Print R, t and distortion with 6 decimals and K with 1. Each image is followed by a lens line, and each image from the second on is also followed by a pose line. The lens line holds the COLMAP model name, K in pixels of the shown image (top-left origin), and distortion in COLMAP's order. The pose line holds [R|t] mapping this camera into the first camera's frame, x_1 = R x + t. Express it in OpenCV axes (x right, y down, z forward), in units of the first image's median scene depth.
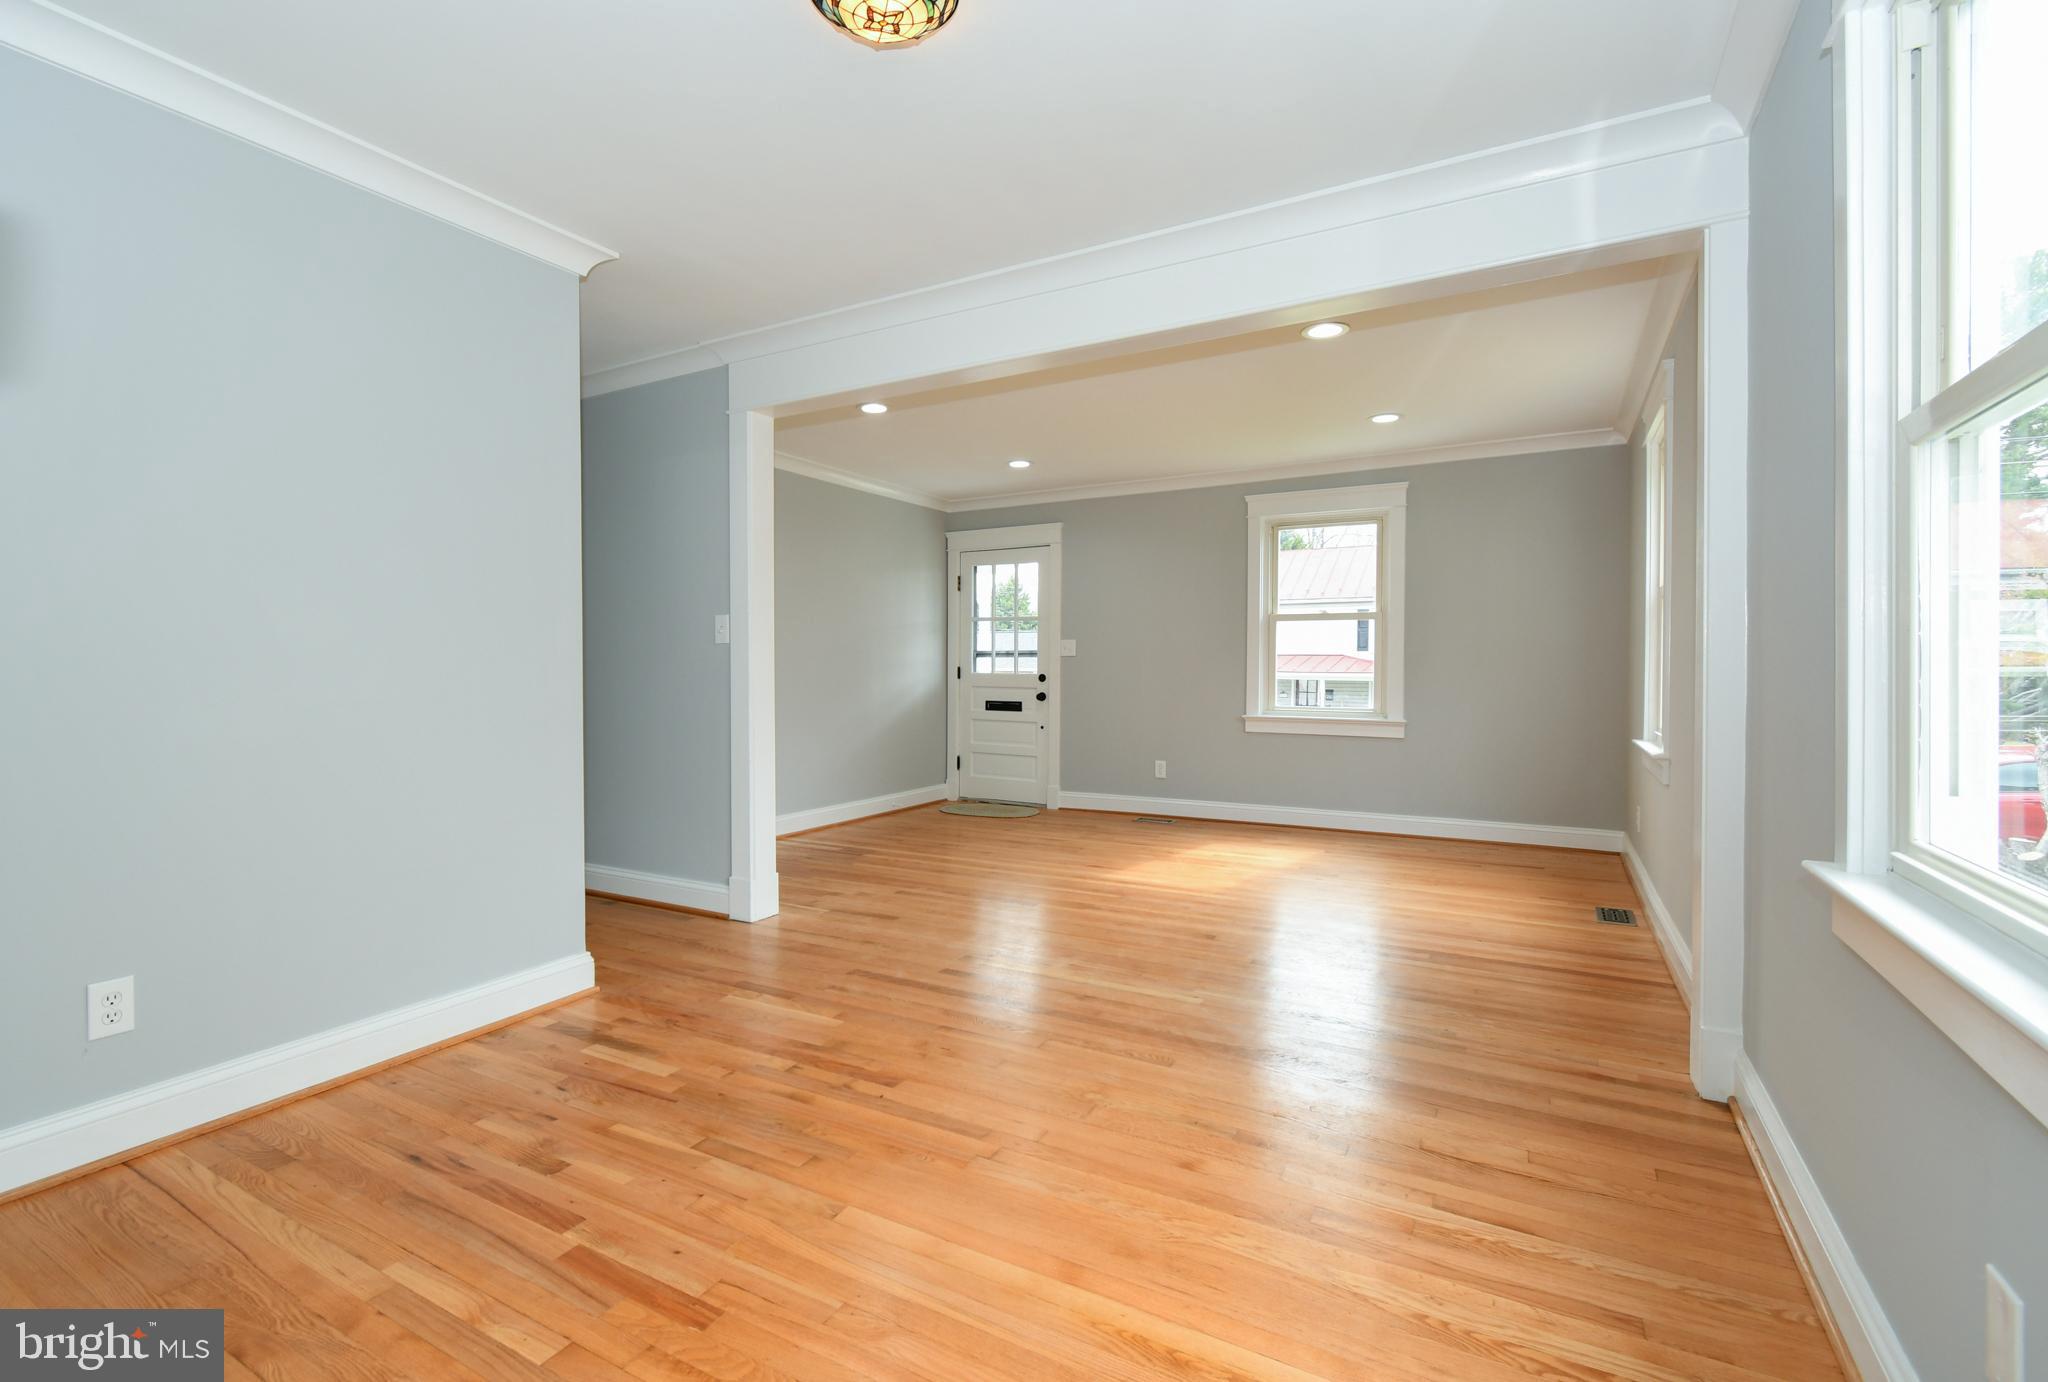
lens RADIAL K [[927.5, 0, 1027.6], [0, 927.5, 677.7], [0, 0, 1]] dist [-0.001705, 0.000172]
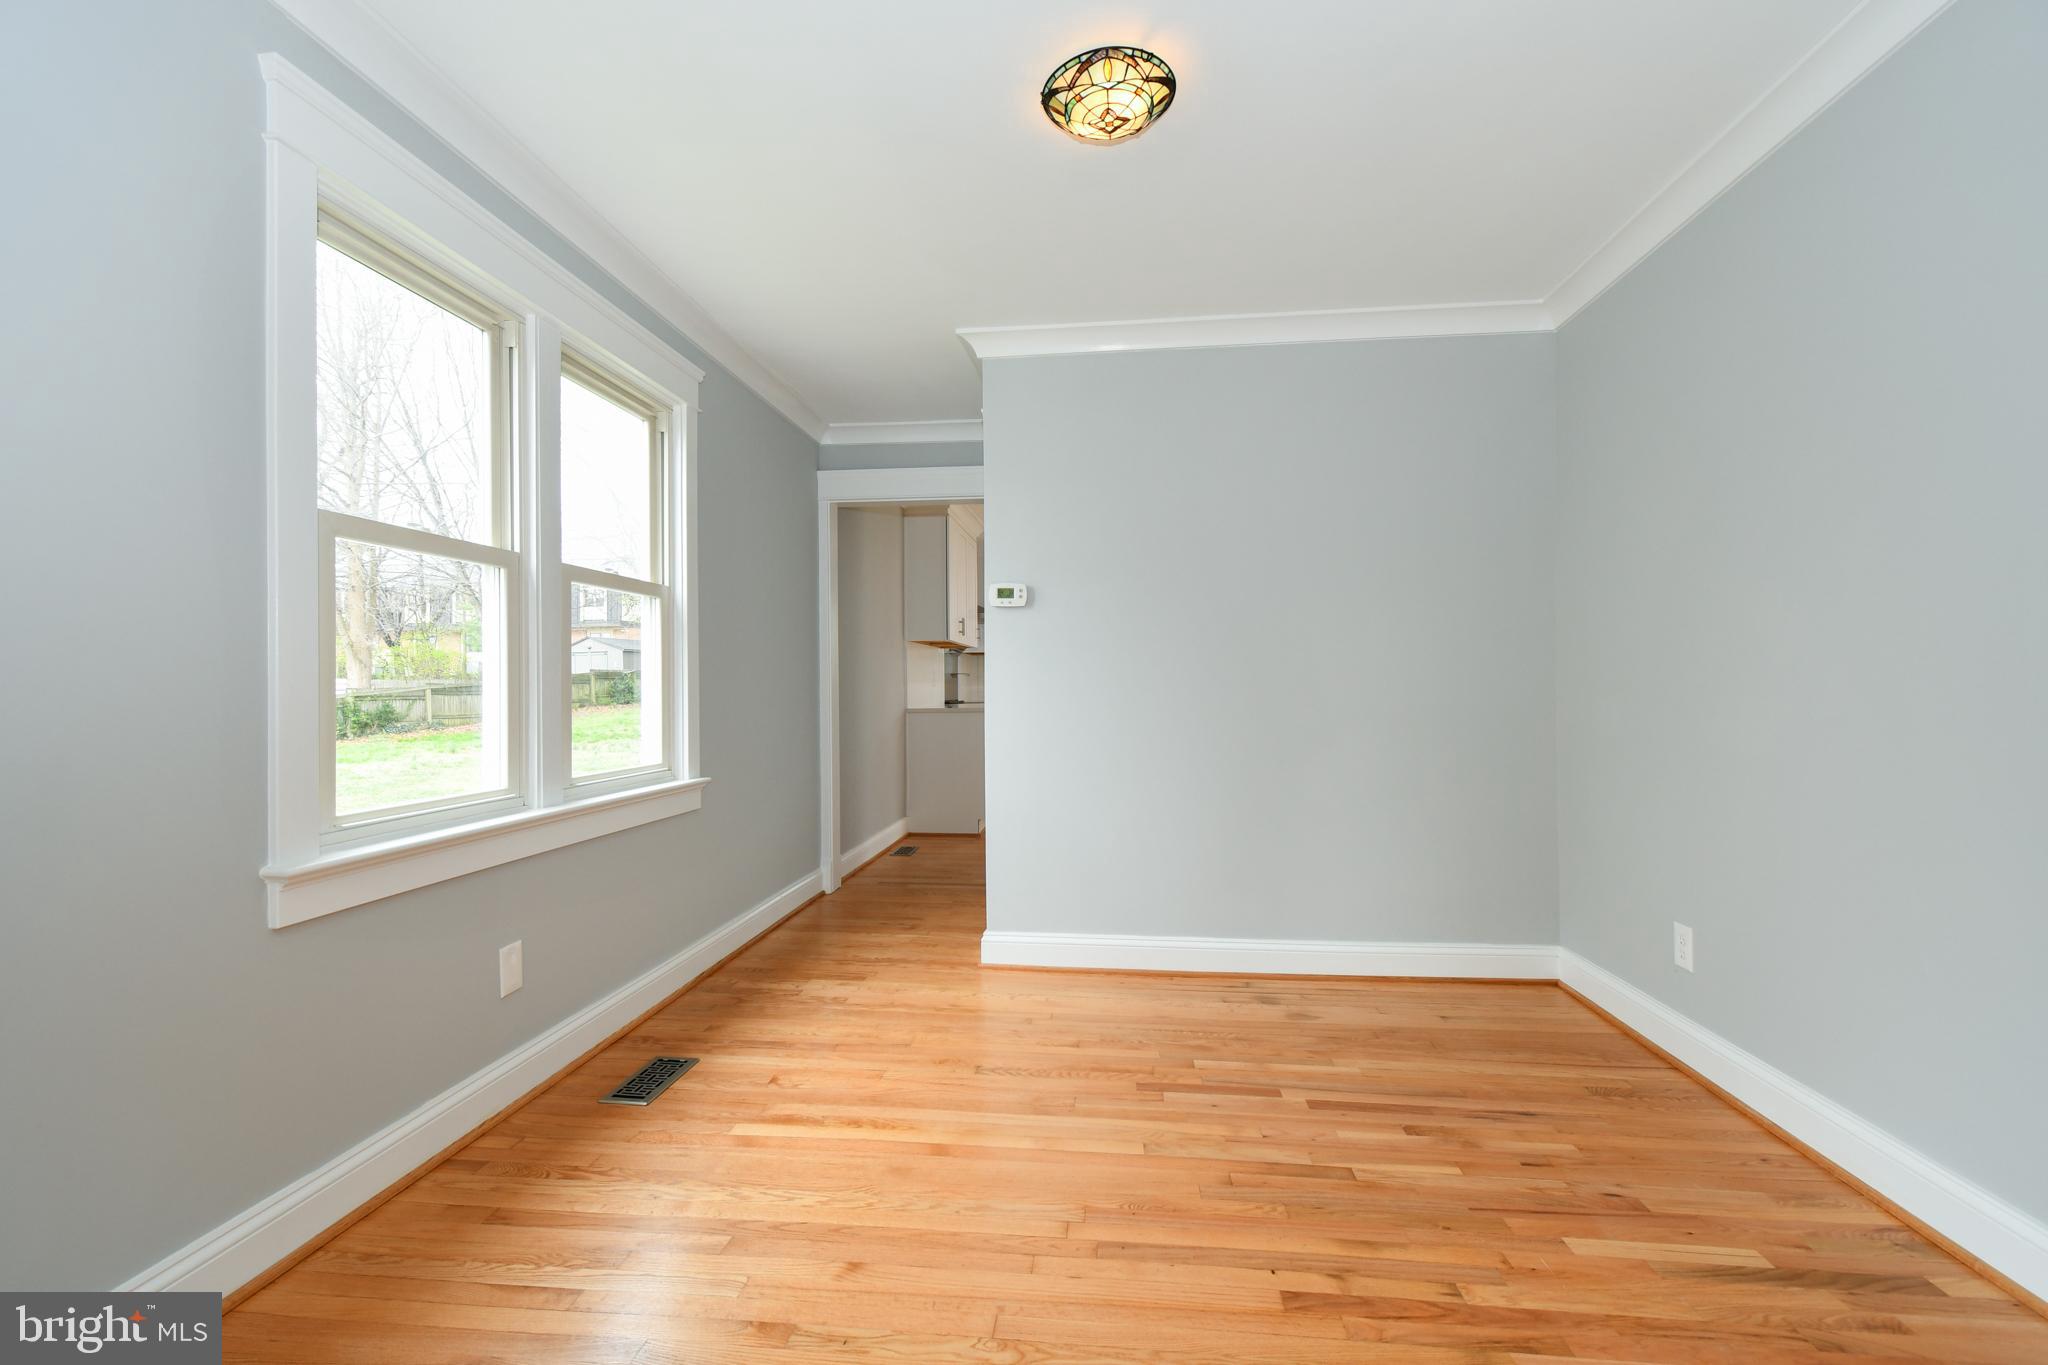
lens RADIAL K [[901.0, 0, 1010.3], [0, 901.0, 688.1], [0, 0, 1]] dist [0.006201, -0.001977]
pose [[-0.934806, 0.008356, -0.355060, 0.322649], [0.005675, 0.999947, 0.008590, -0.020596], [0.355113, 0.006014, -0.934804, 1.790532]]
